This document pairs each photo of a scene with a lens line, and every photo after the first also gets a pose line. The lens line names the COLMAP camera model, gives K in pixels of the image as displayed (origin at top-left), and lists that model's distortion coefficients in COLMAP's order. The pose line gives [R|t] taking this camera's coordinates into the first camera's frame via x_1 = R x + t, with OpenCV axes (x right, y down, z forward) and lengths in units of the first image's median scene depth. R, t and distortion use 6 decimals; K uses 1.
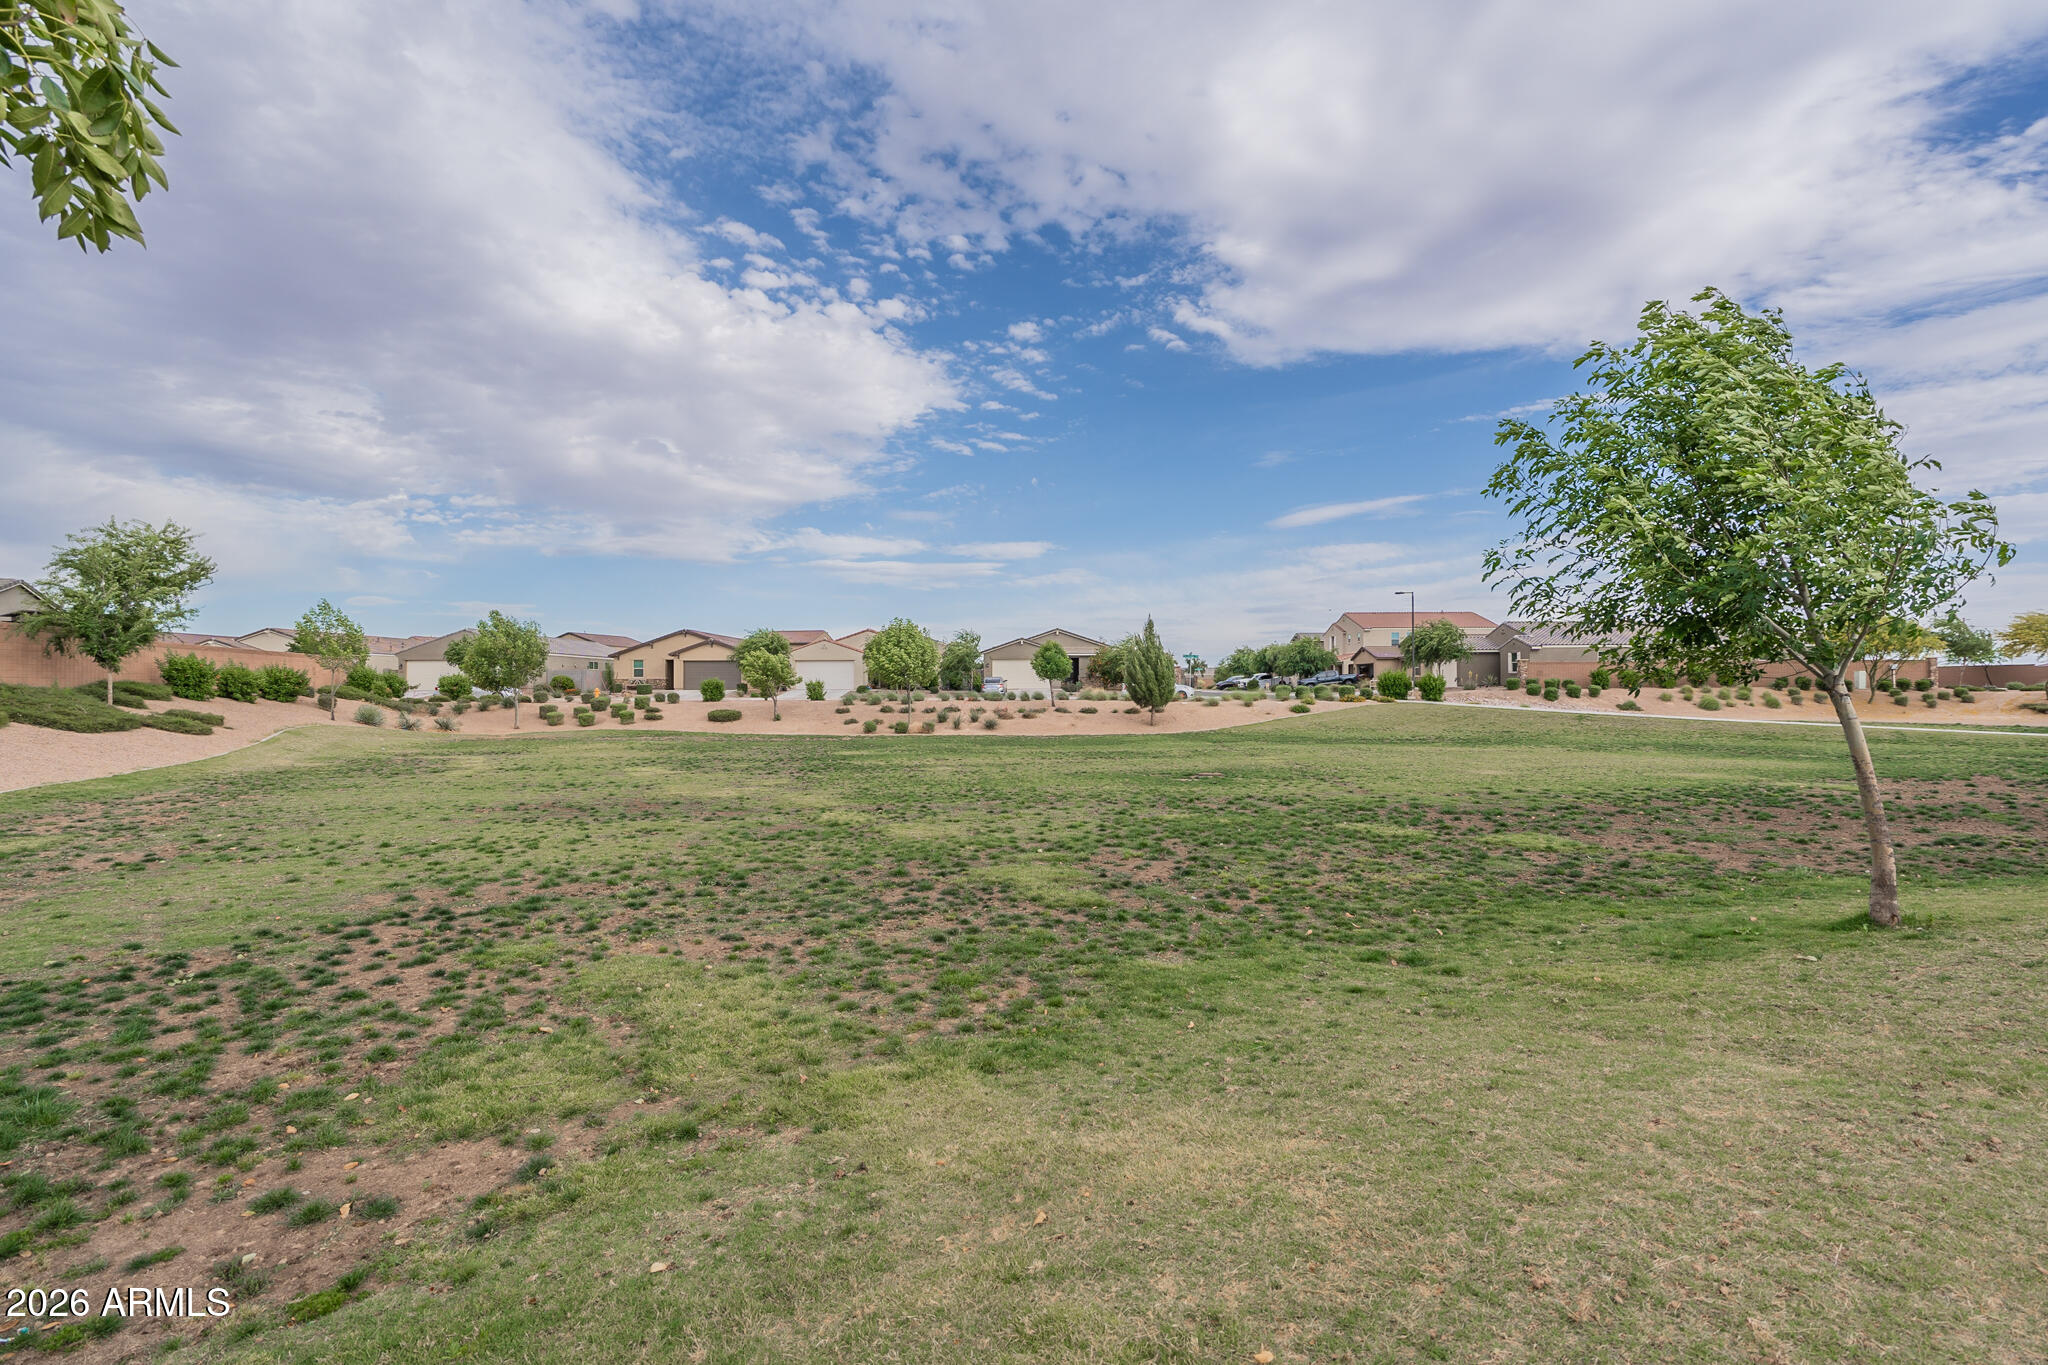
lens RADIAL K [[931.6, 0, 1020.8], [0, 931.6, 690.3], [0, 0, 1]] dist [0.003492, -0.000120]
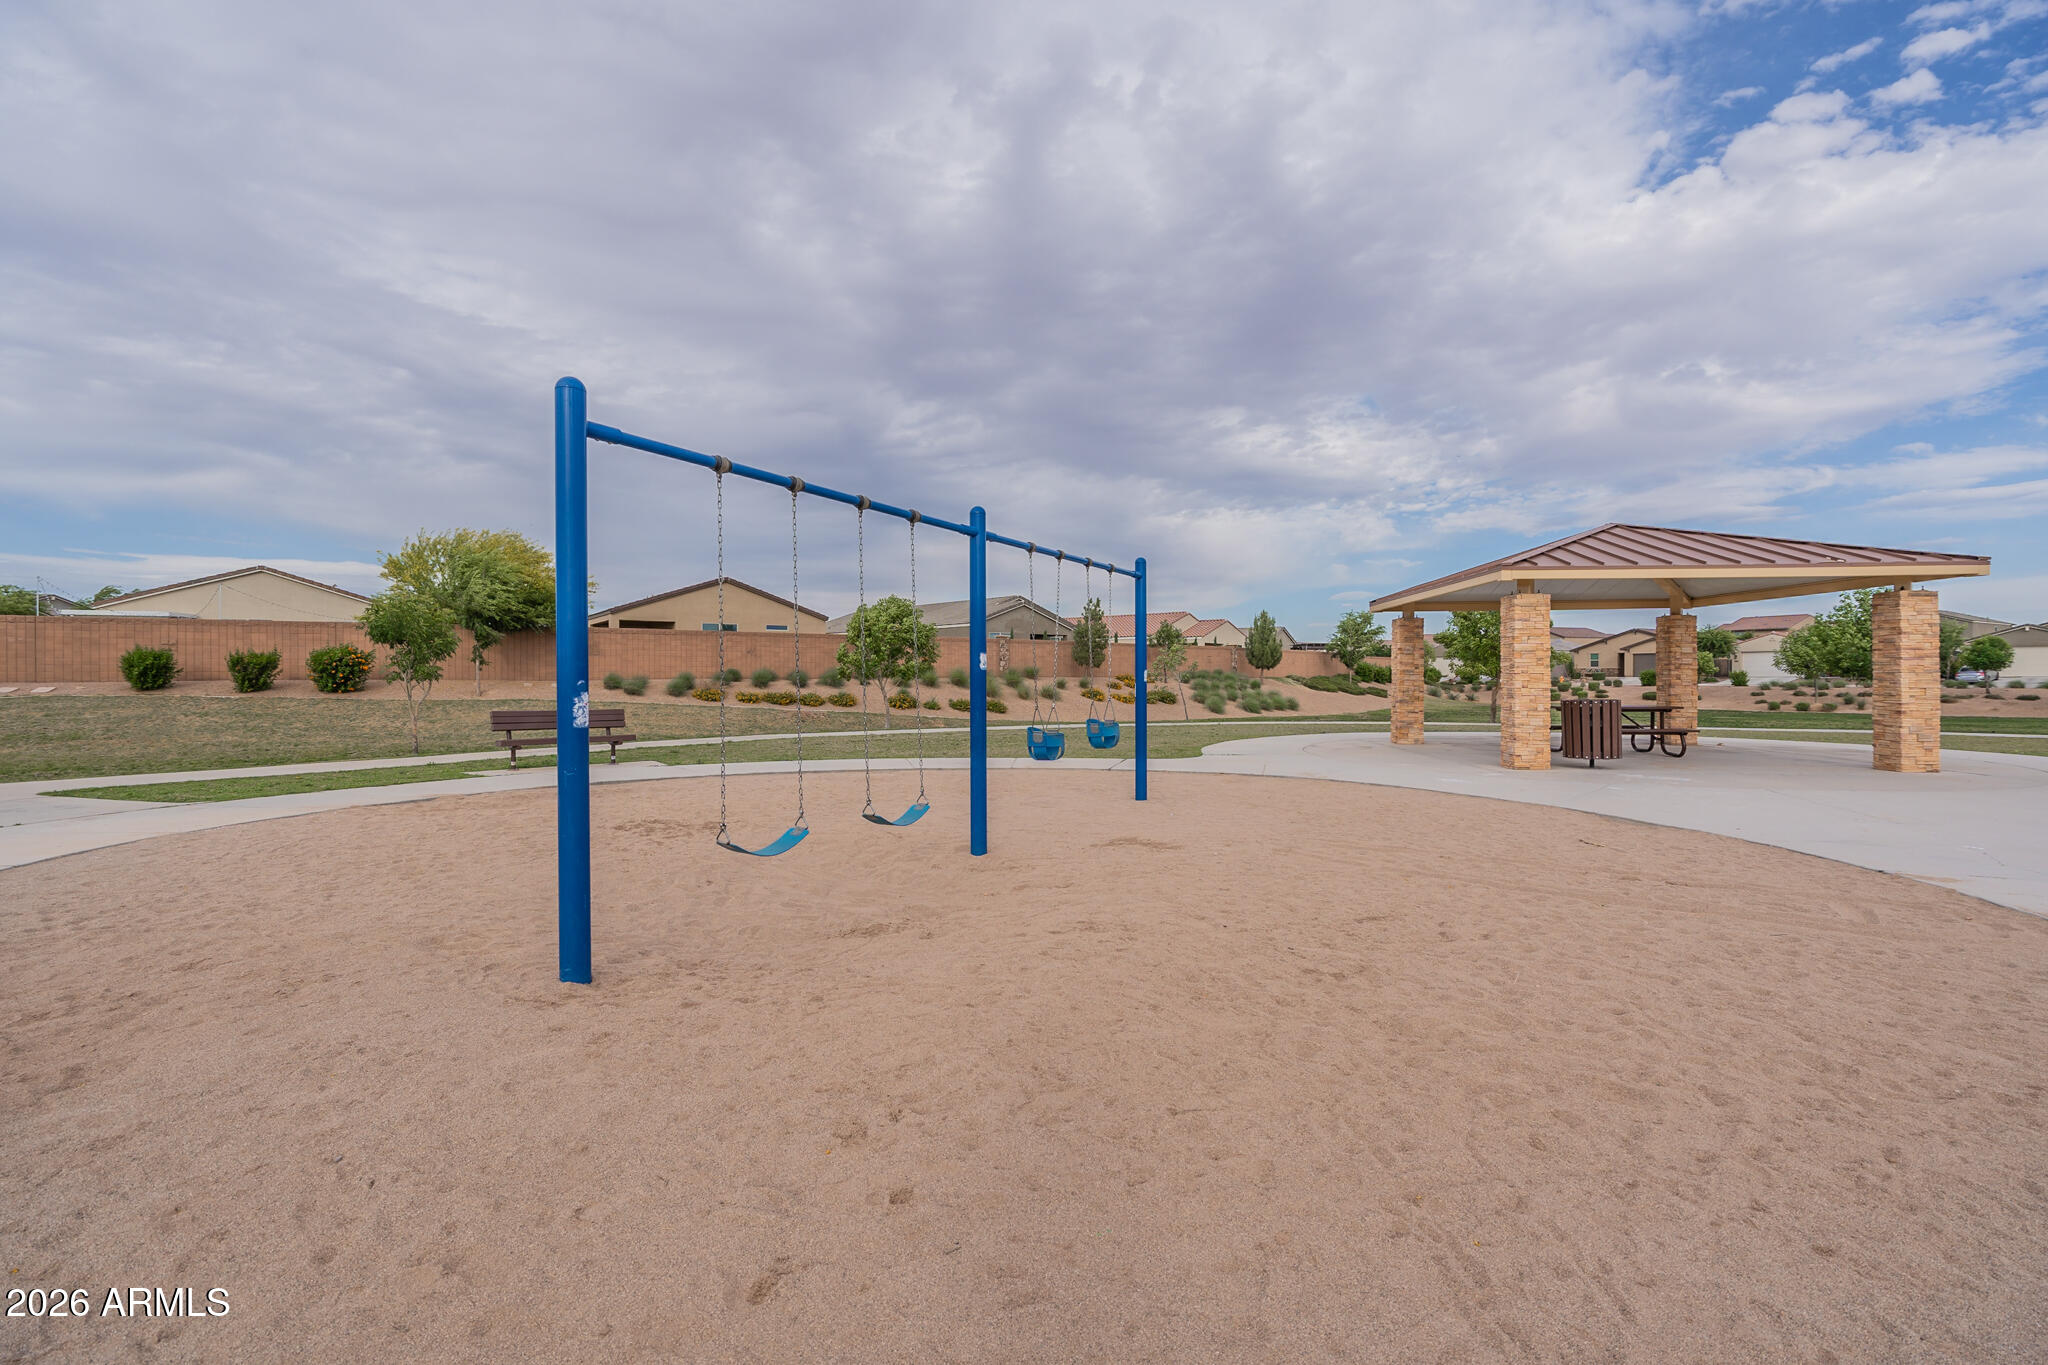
lens RADIAL K [[931.6, 0, 1018.8], [0, 931.6, 692.1], [0, 0, 1]] dist [0.003492, -0.000120]
pose [[0.584178, 0.017085, -0.811445, 0.303360], [-0.000997, 0.999793, 0.020333, -0.007775], [0.811625, -0.011069, 0.584074, -0.704813]]
